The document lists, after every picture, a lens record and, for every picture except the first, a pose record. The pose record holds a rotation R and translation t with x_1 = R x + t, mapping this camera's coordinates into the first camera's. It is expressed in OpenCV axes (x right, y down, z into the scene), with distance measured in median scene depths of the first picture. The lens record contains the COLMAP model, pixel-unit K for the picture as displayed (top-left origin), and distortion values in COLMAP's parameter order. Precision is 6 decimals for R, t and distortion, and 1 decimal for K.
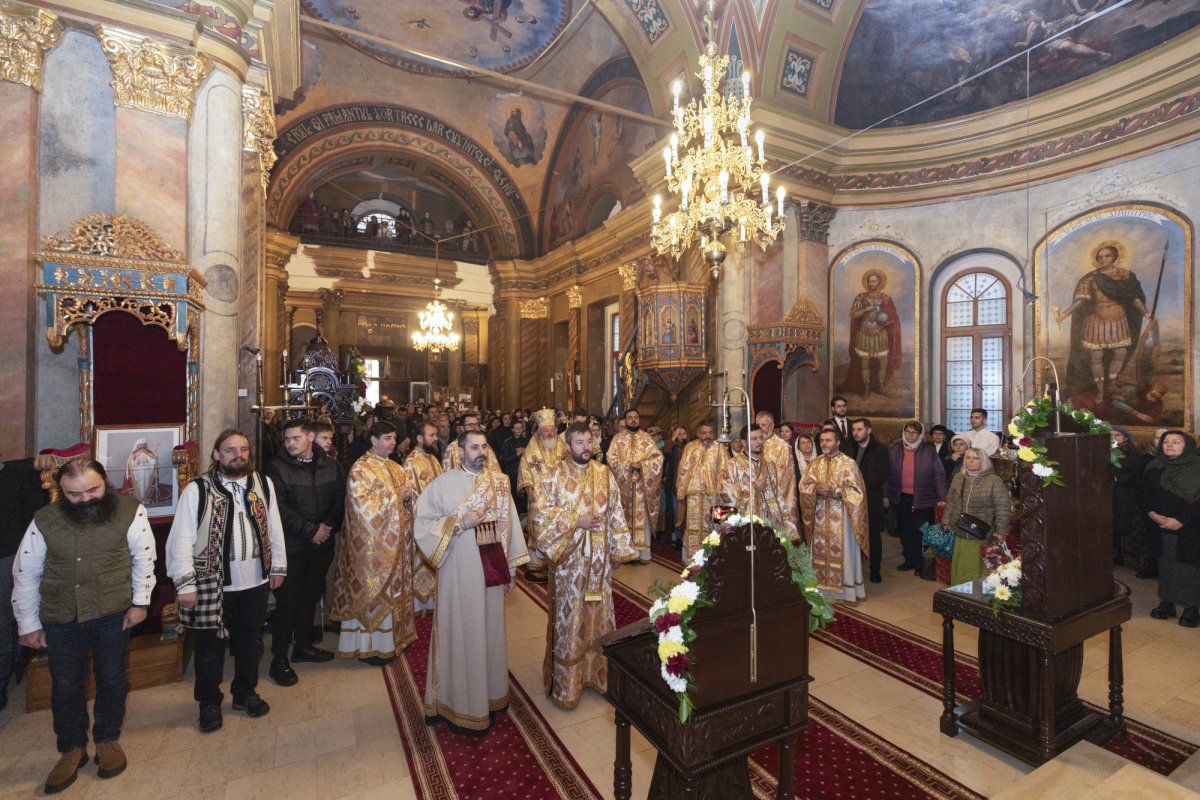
lens RADIAL K [[550.3, 0, 596.6], [0, 550.3, 389.2], [0, 0, 1]] dist [-0.002829, -0.000482]
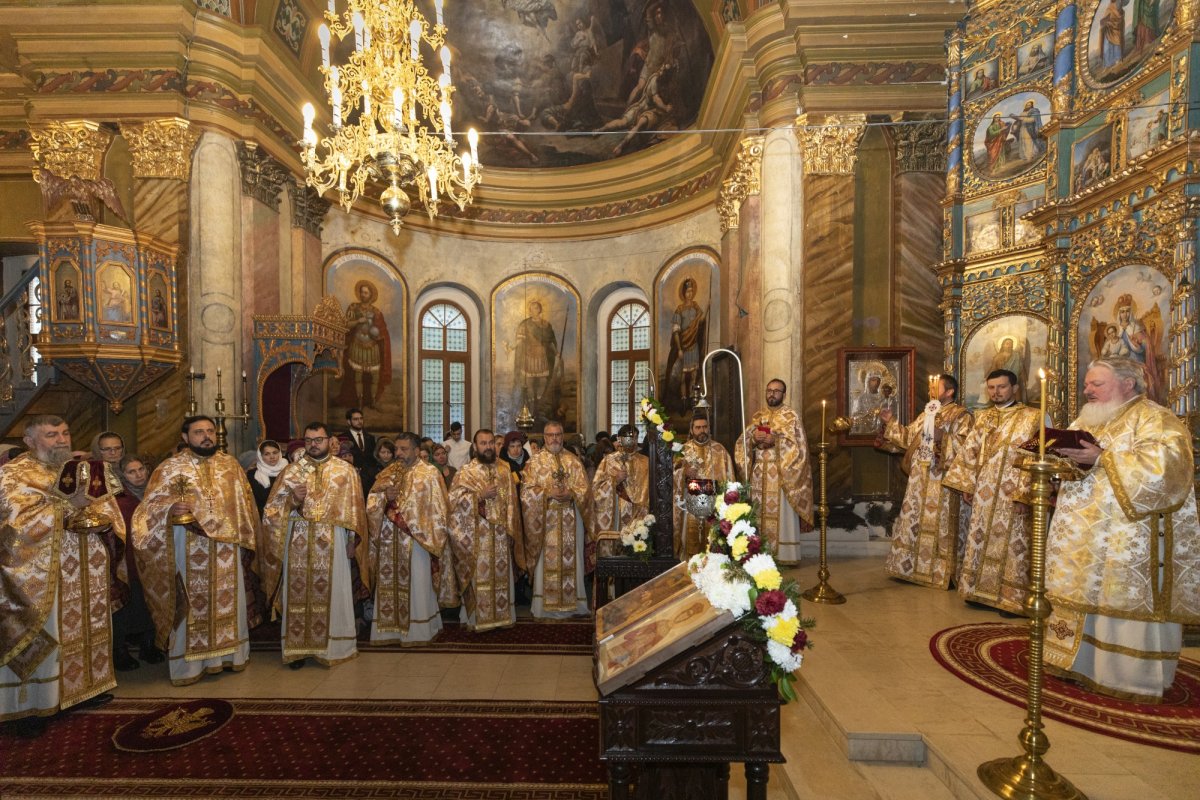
lens RADIAL K [[550.0, 0, 600.0], [0, 550.0, 433.7], [0, 0, 1]] dist [0.004474, 0.000429]
pose [[0.477142, -0.015666, 0.878686, -0.160842], [-0.006254, 0.999755, 0.021221, 0.030115], [-0.878804, -0.015621, 0.476928, 0.174695]]
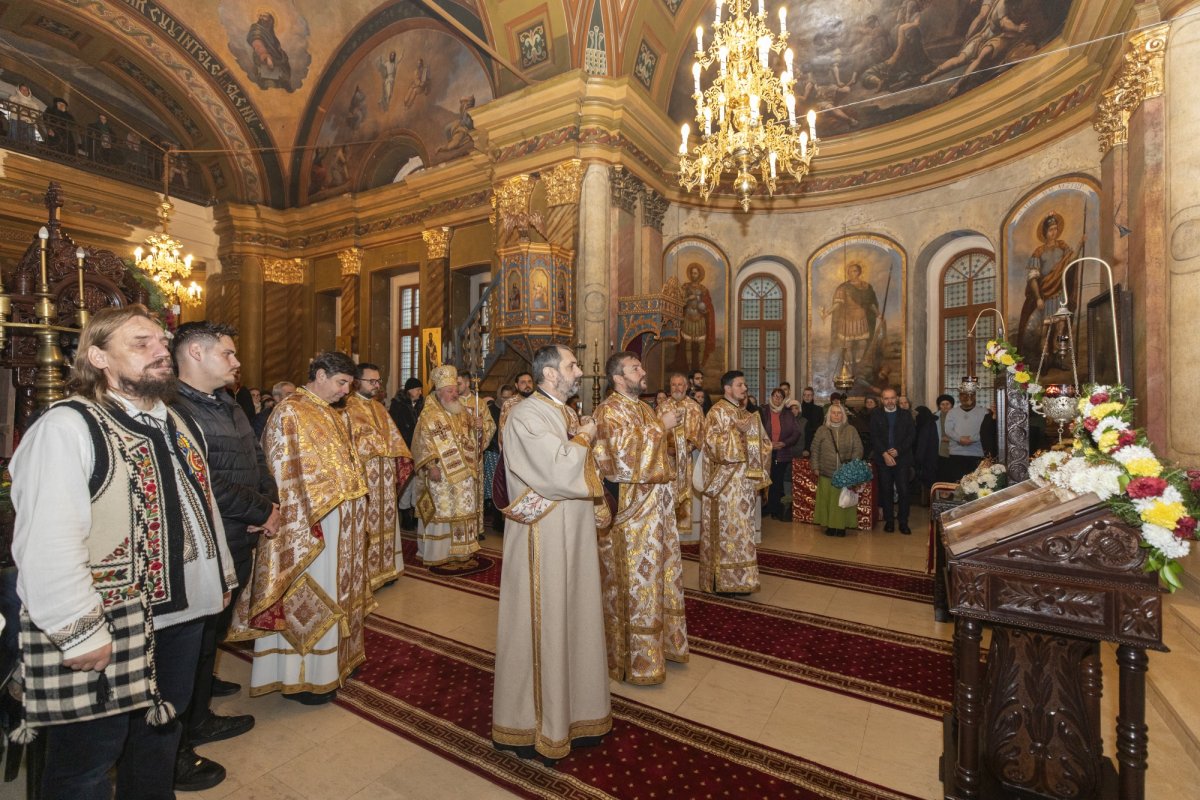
lens RADIAL K [[543.7, 0, 606.1], [0, 543.7, 394.6], [0, 0, 1]] dist [0.002461, -0.000848]
pose [[0.855766, 0.012952, 0.517202, -0.229894], [-0.011894, 0.999915, -0.005360, 0.061327], [-0.517227, -0.001564, 0.855847, 0.147085]]
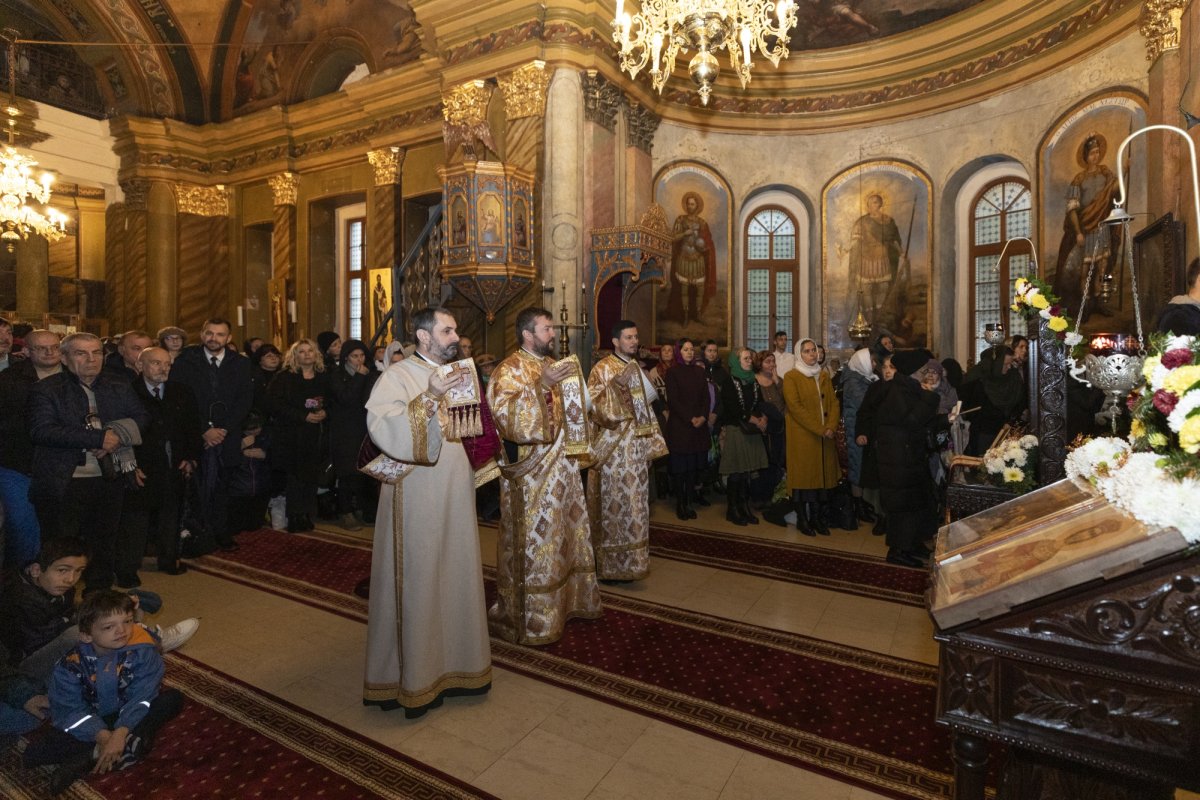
lens RADIAL K [[594.1, 0, 661.5], [0, 594.1, 352.3], [0, 0, 1]] dist [0.005401, -0.002392]
pose [[0.822742, 0.000559, 0.568415, -0.130230], [-0.004006, 0.999980, 0.004814, 0.057948], [-0.568402, -0.006237, 0.822728, 0.184525]]
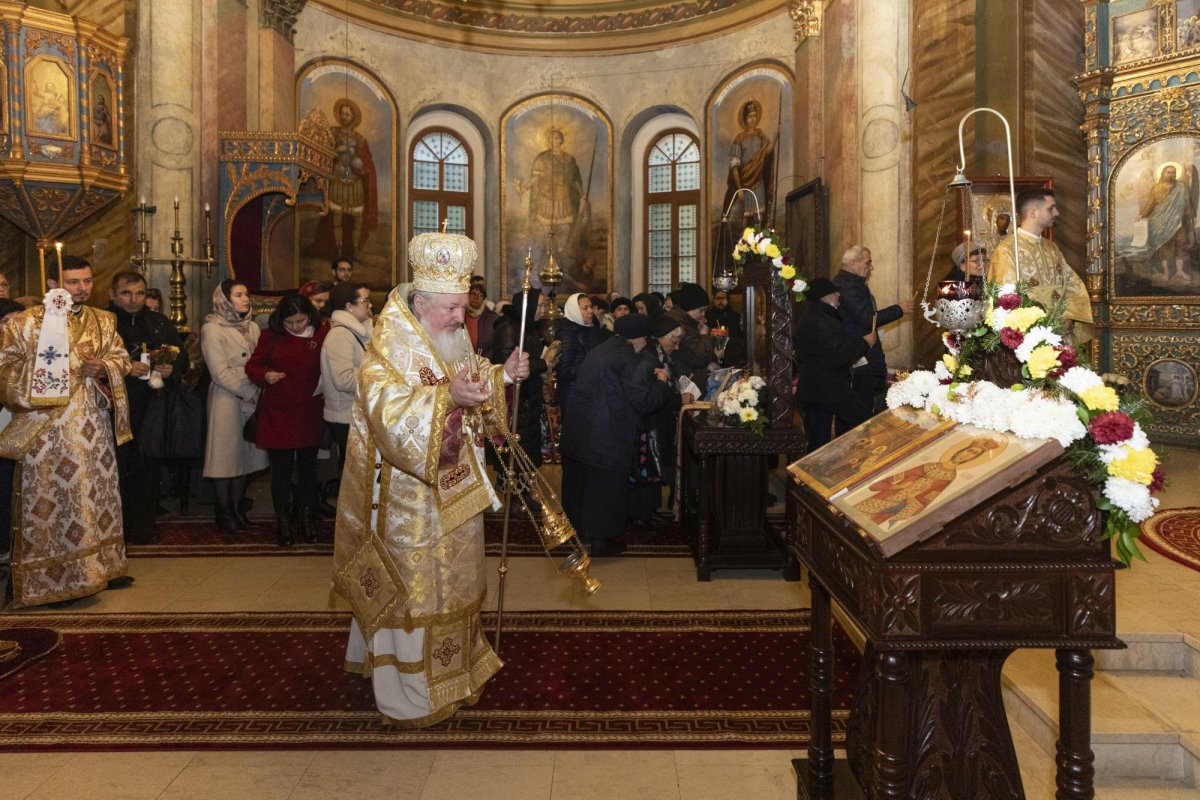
lens RADIAL K [[675.3, 0, 612.6], [0, 675.3, 302.5], [0, 0, 1]] dist [0.004781, -0.000627]
pose [[0.452519, -0.002935, 0.891750, -0.176524], [-0.007224, 0.999950, 0.006957, 0.059192], [-0.891726, -0.009591, 0.452475, 0.246022]]
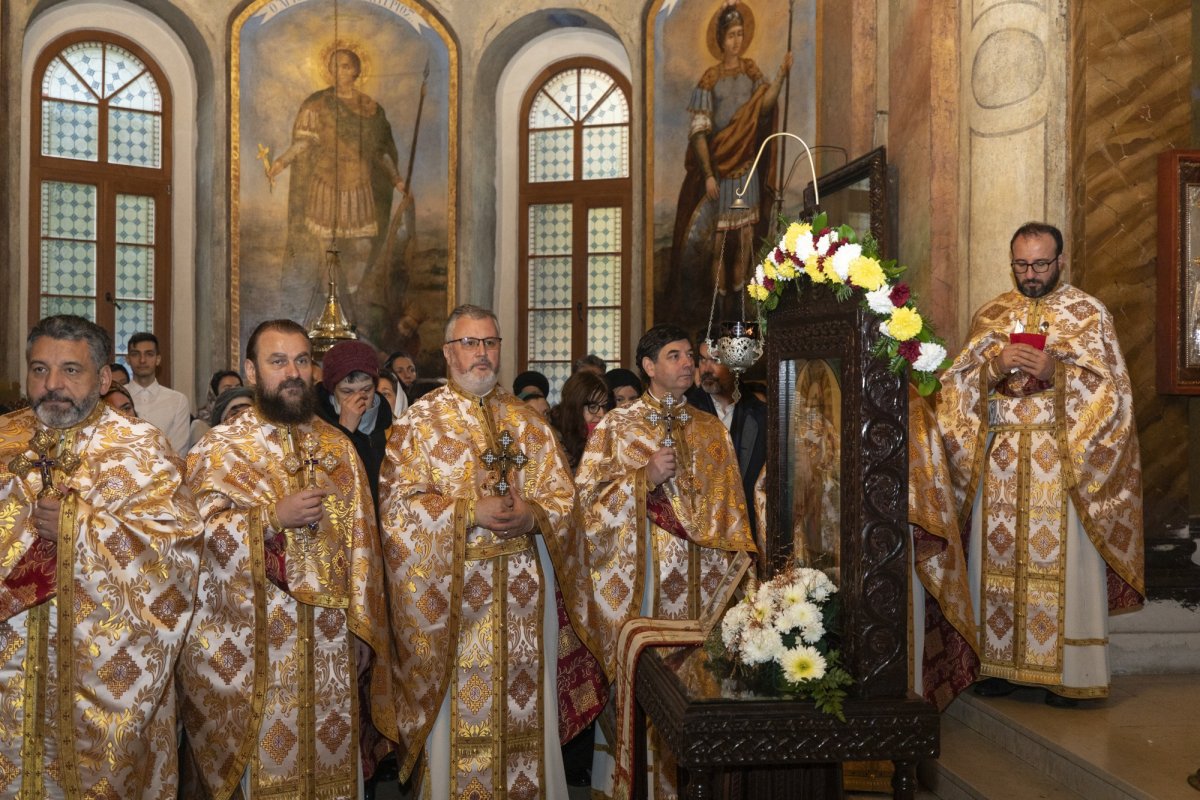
lens RADIAL K [[1161.1, 0, 597.3], [0, 1161.1, 402.6], [0, 0, 1]] dist [0.005819, 0.000000]
pose [[0.333844, -0.004204, 0.942619, -0.056130], [-0.015629, 0.999828, 0.009995, 0.061080], [-0.942499, -0.018069, 0.333721, 0.316805]]
